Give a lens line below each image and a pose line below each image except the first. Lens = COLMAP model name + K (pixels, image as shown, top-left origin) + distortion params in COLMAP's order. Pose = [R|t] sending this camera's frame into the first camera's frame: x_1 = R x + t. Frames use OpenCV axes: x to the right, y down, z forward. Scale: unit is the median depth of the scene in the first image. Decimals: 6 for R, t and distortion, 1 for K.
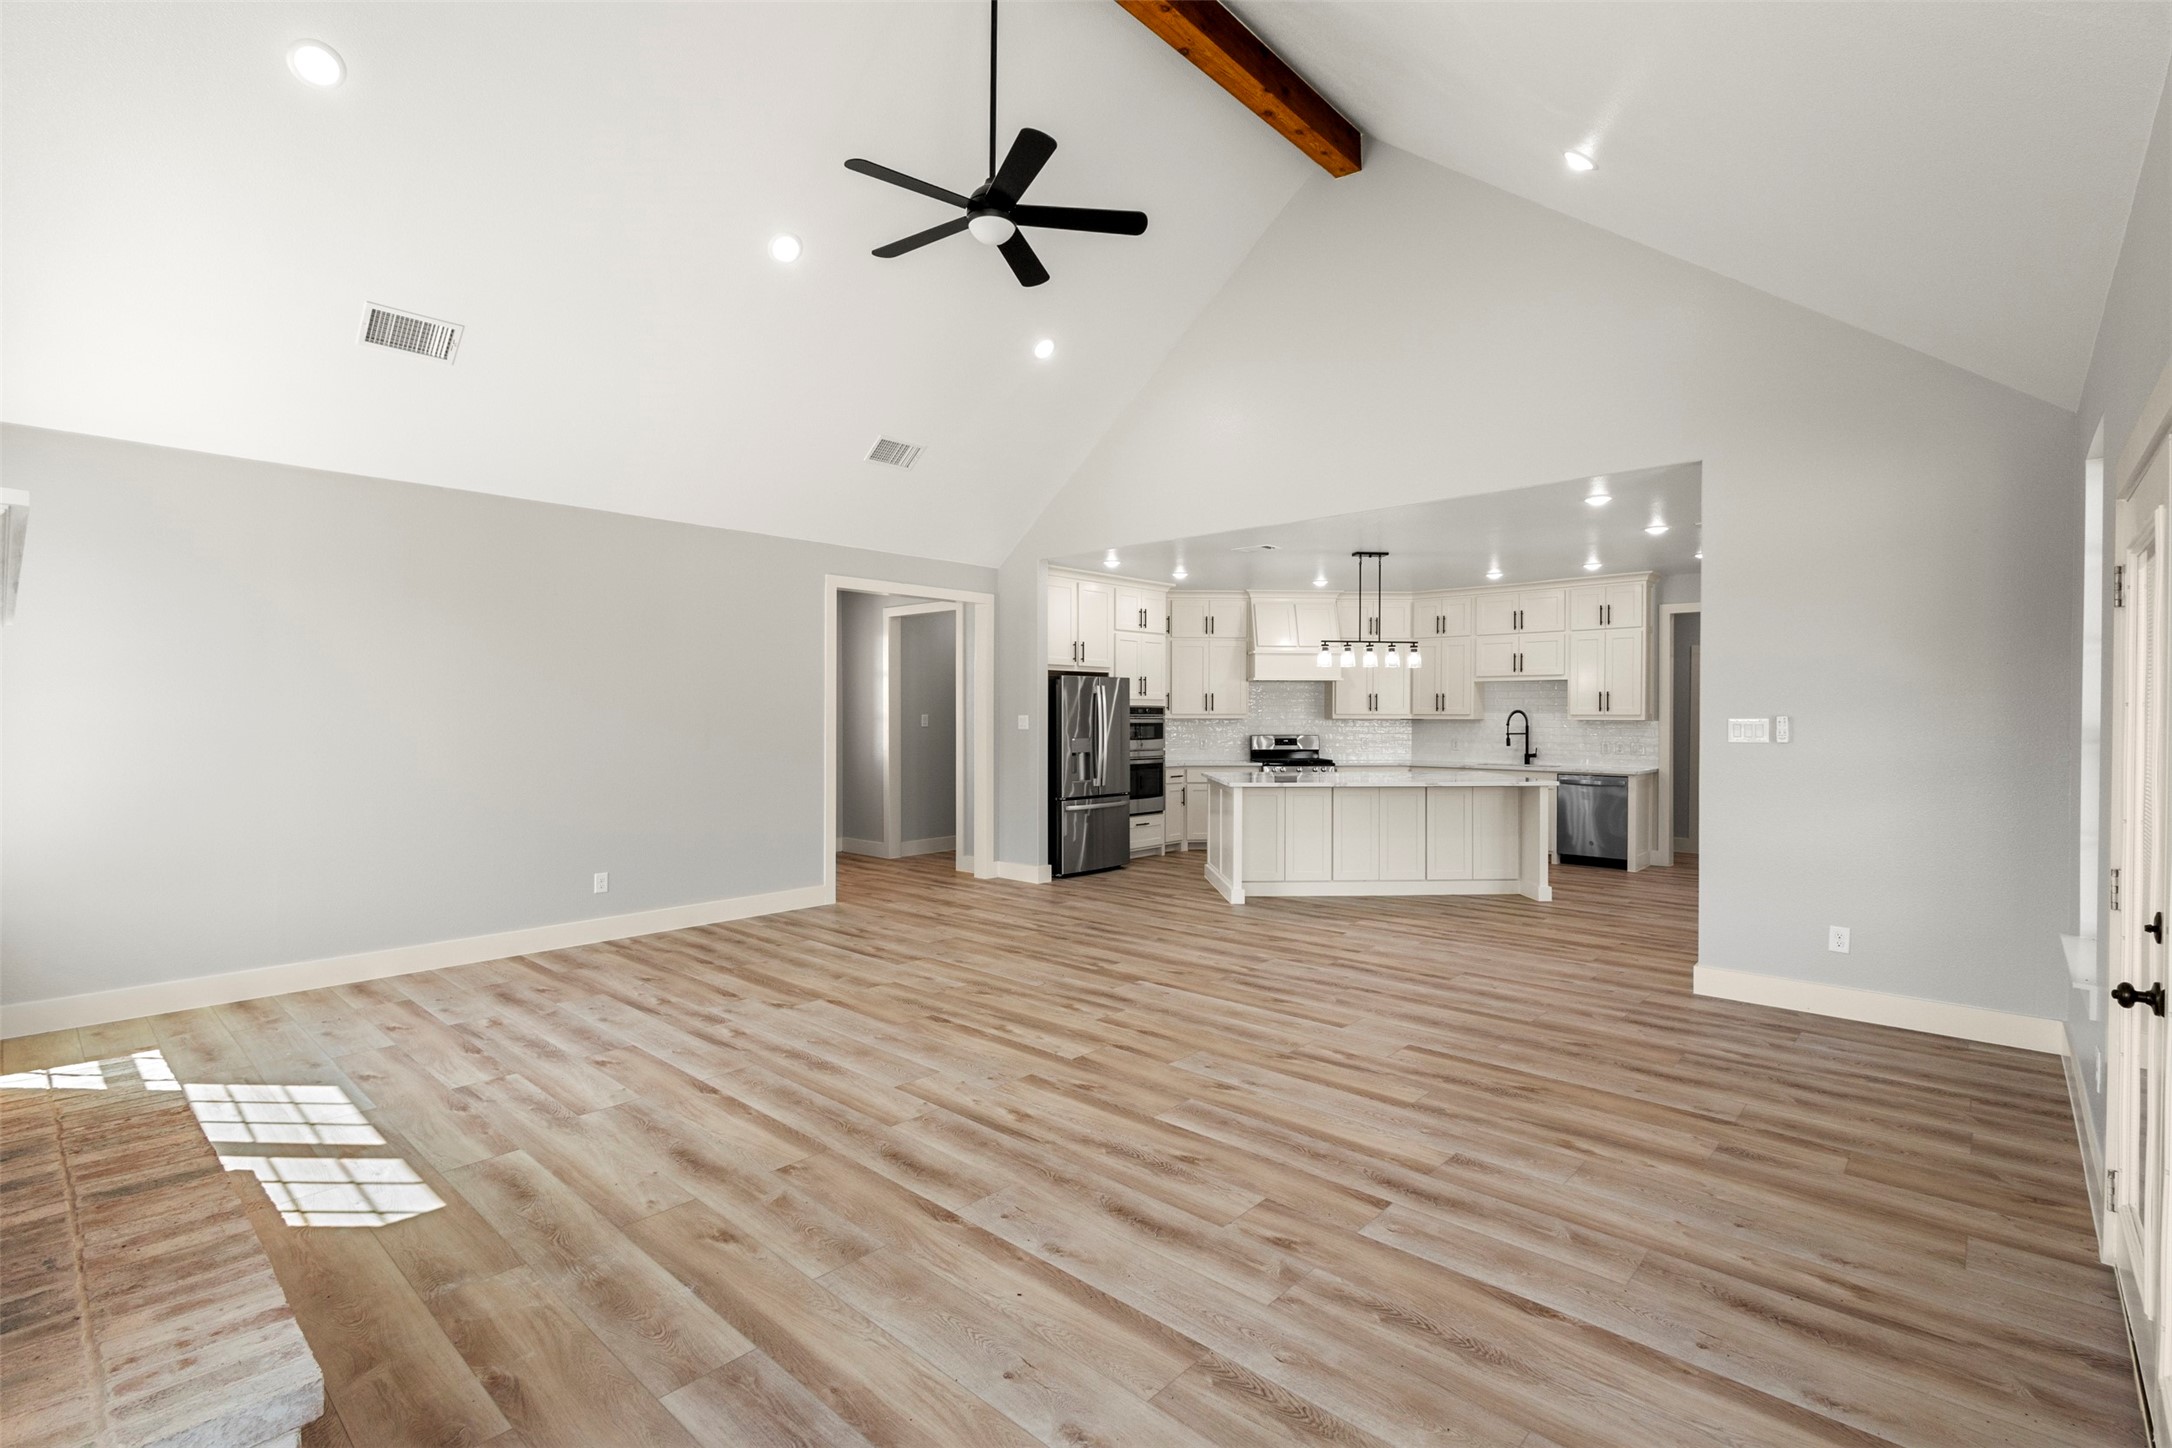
lens RADIAL K [[990.1, 0, 1081.9], [0, 990.1, 726.9], [0, 0, 1]] dist [0.003696, -0.000406]
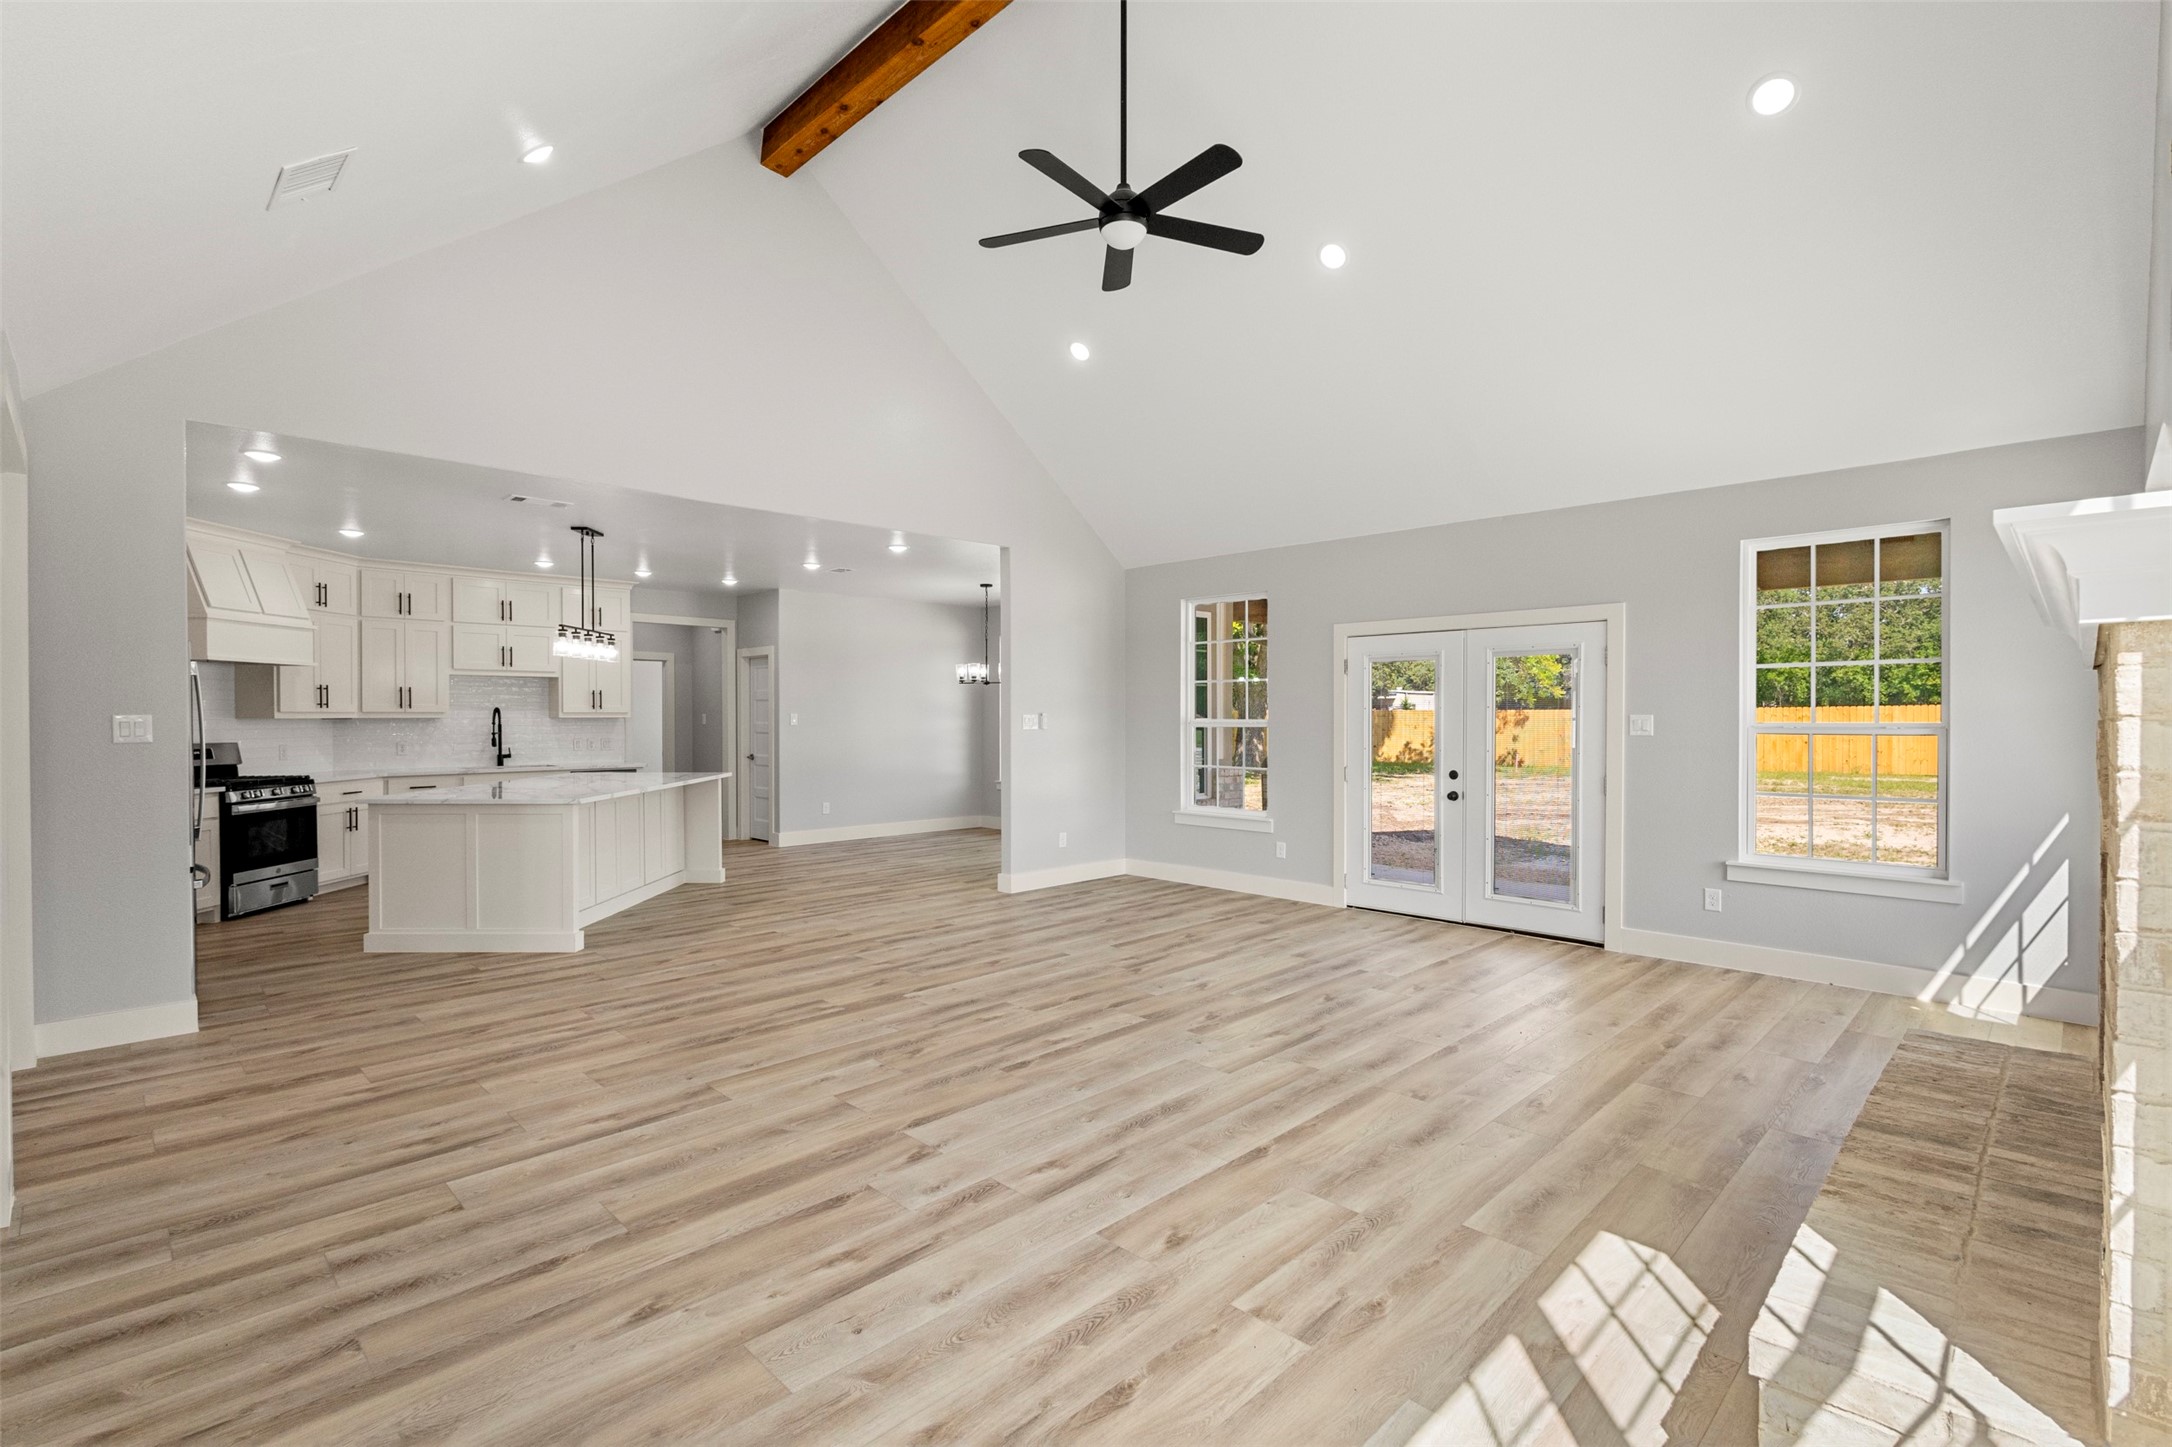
lens RADIAL K [[991.8, 0, 1083.3], [0, 991.8, 725.7], [0, 0, 1]] dist [0.008432, -0.000520]
pose [[0.044418, -0.014630, 0.998906, -0.579803], [0.013532, 0.999810, 0.014042, -0.007278], [-0.998921, 0.012893, 0.044608, 0.521155]]
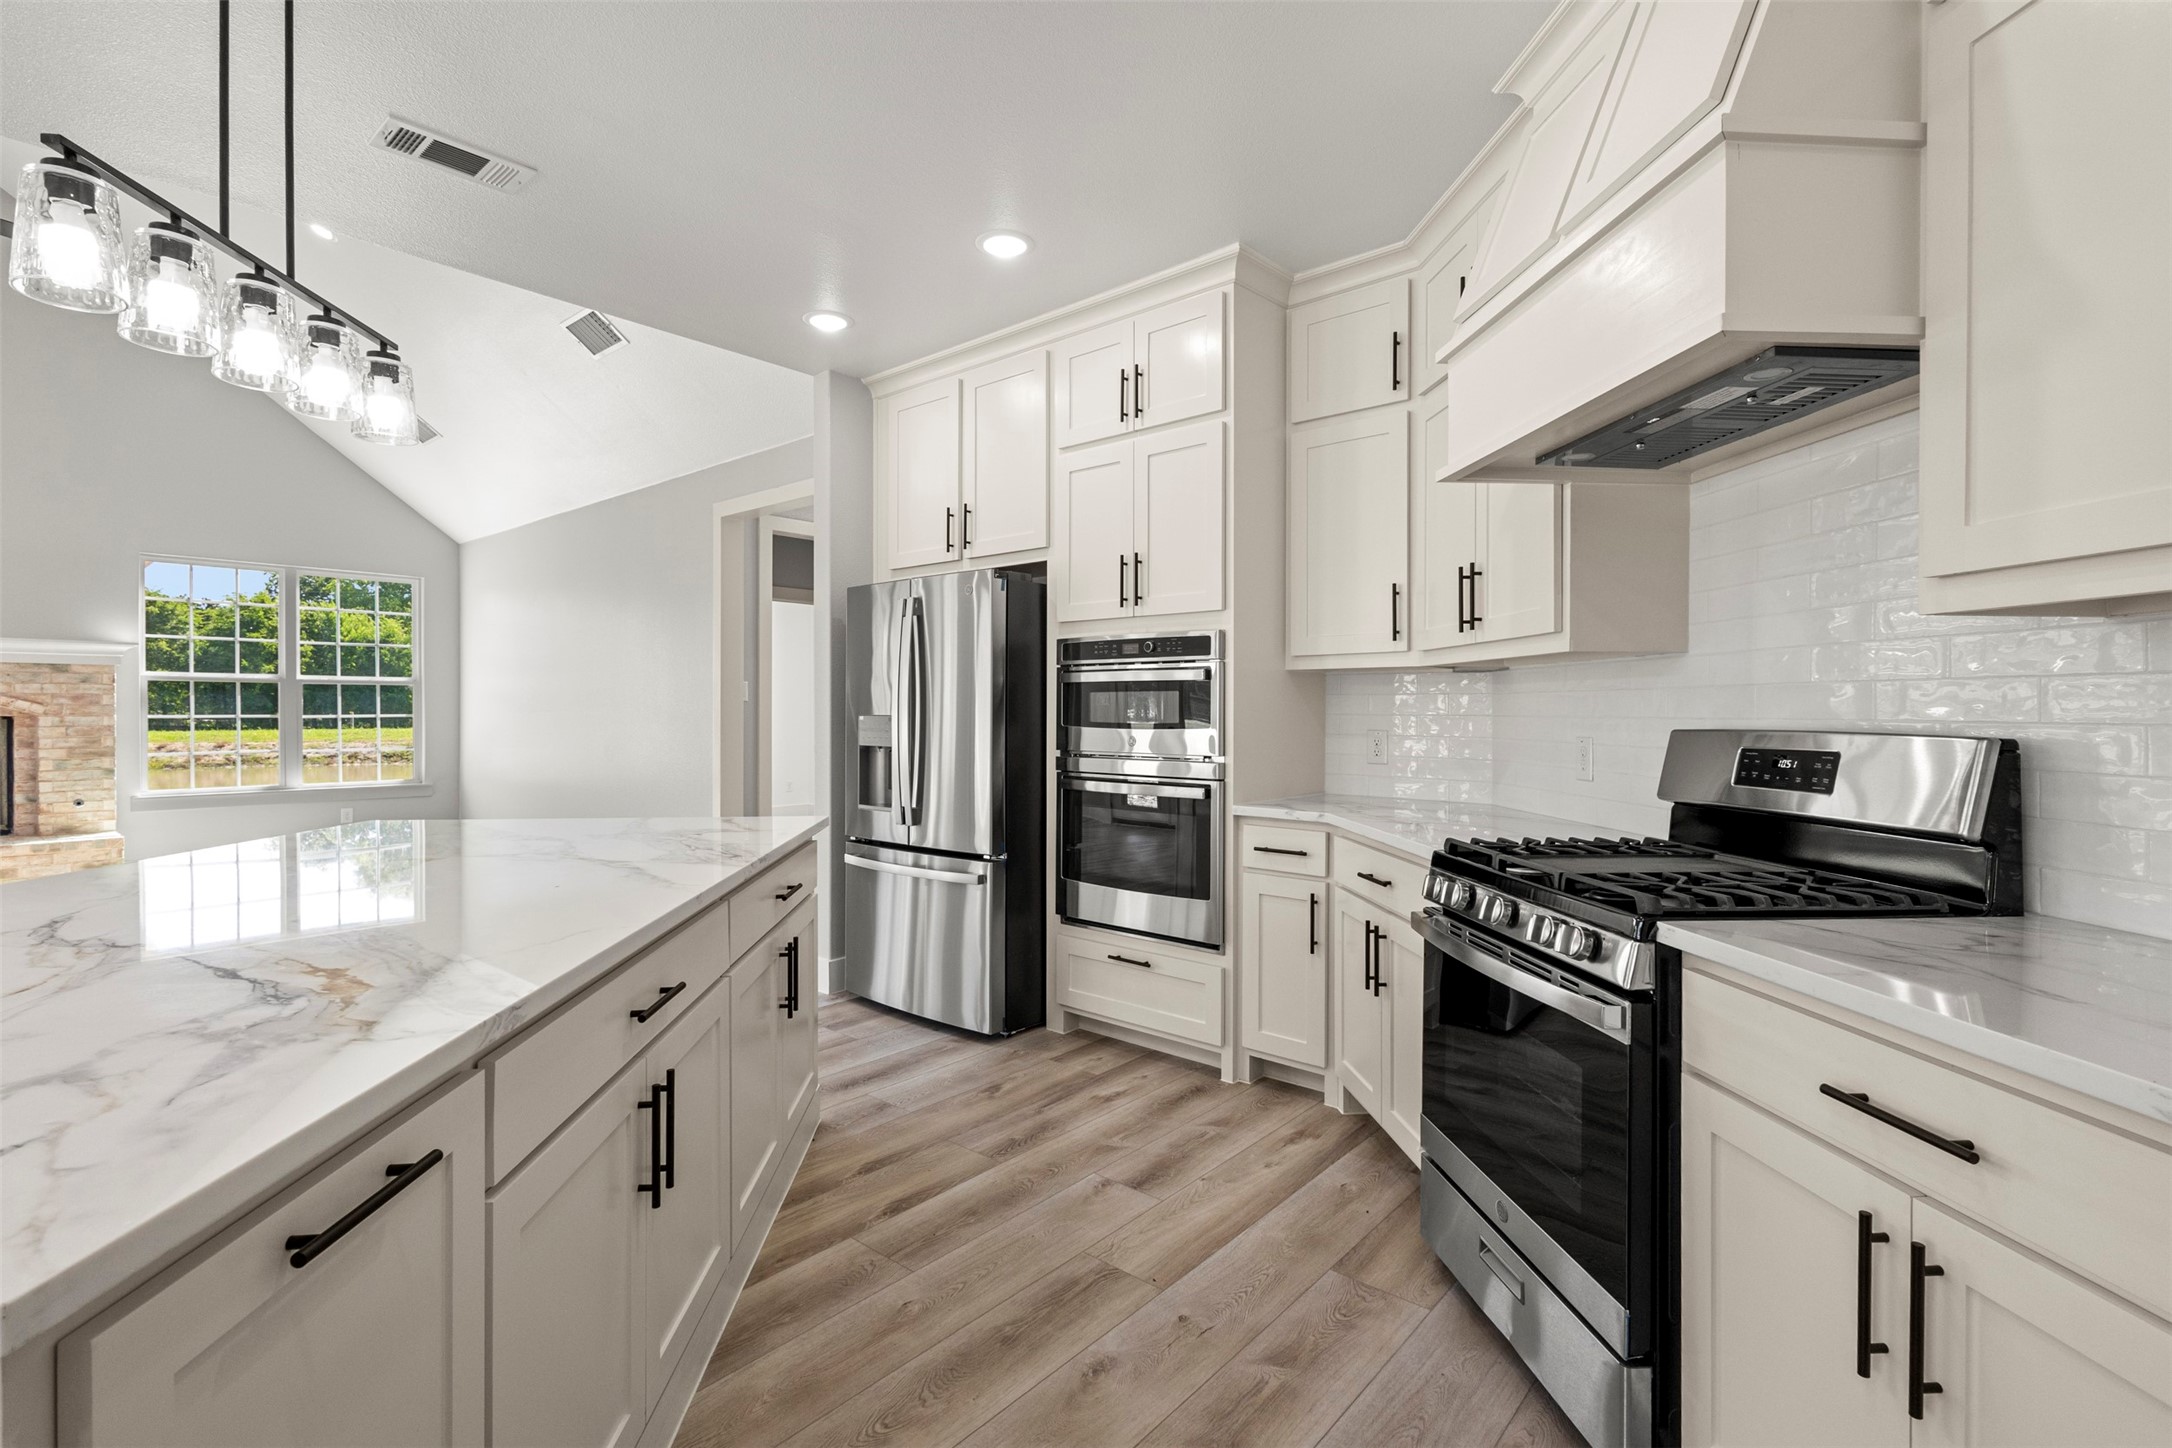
lens RADIAL K [[1000.6, 0, 1088.2], [0, 1000.6, 710.9], [0, 0, 1]] dist [0.002285, -0.000691]
pose [[0.036208, 0.000383, -0.999344, 0.517415], [-0.014293, 0.999898, -0.000134, 0.008276], [0.999242, 0.014289, 0.036210, 1.177034]]
